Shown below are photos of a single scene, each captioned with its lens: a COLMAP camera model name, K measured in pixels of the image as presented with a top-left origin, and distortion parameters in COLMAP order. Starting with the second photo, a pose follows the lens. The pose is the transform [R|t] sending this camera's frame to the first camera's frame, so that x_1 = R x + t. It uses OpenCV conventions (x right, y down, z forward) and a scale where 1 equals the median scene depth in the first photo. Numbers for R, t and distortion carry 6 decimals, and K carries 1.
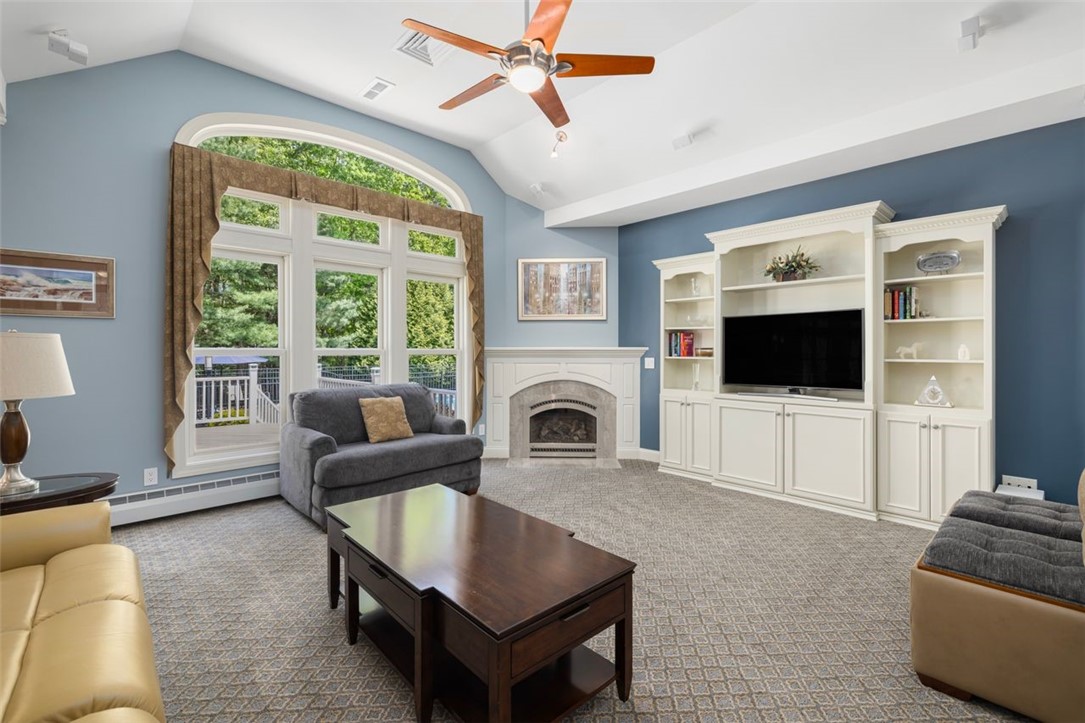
lens RADIAL K [[456.9, 0, 538.4], [0, 456.9, 352.6], [0, 0, 1]] dist [-0.002842, 0.000125]
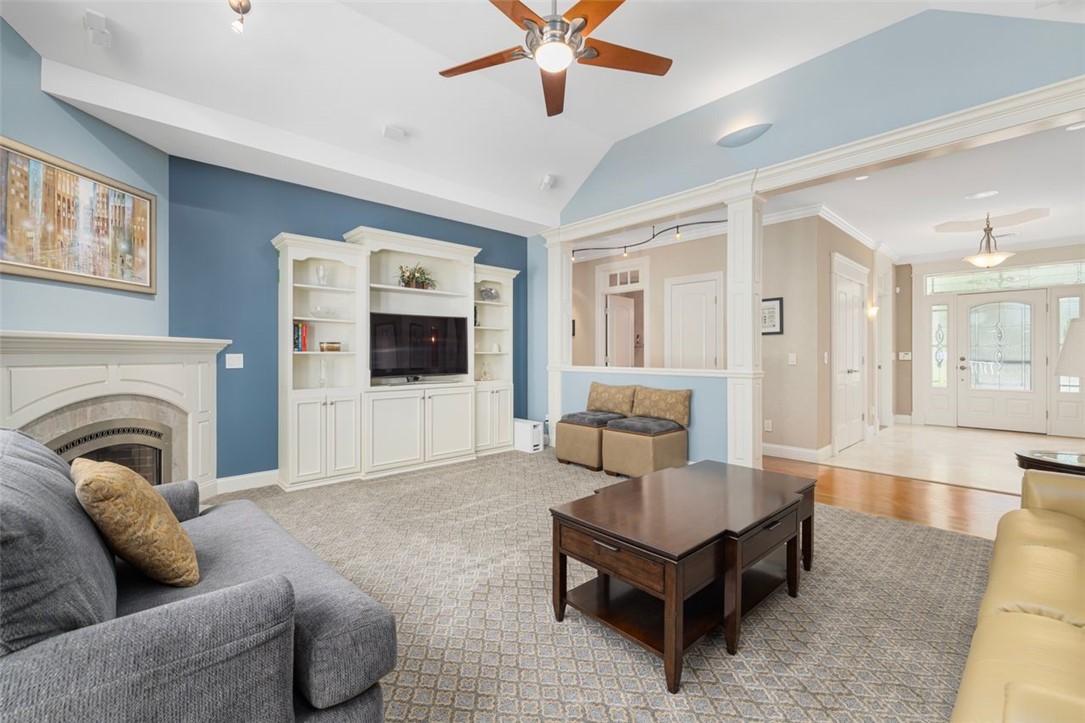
lens RADIAL K [[456.9, 0, 537.4], [0, 456.9, 358.0], [0, 0, 1]] dist [-0.002842, 0.000125]
pose [[0.021895, -0.006275, 0.999741, -0.496757], [0.008468, 0.999946, 0.006091, 0.017515], [-0.999724, 0.008332, 0.021947, 0.490080]]
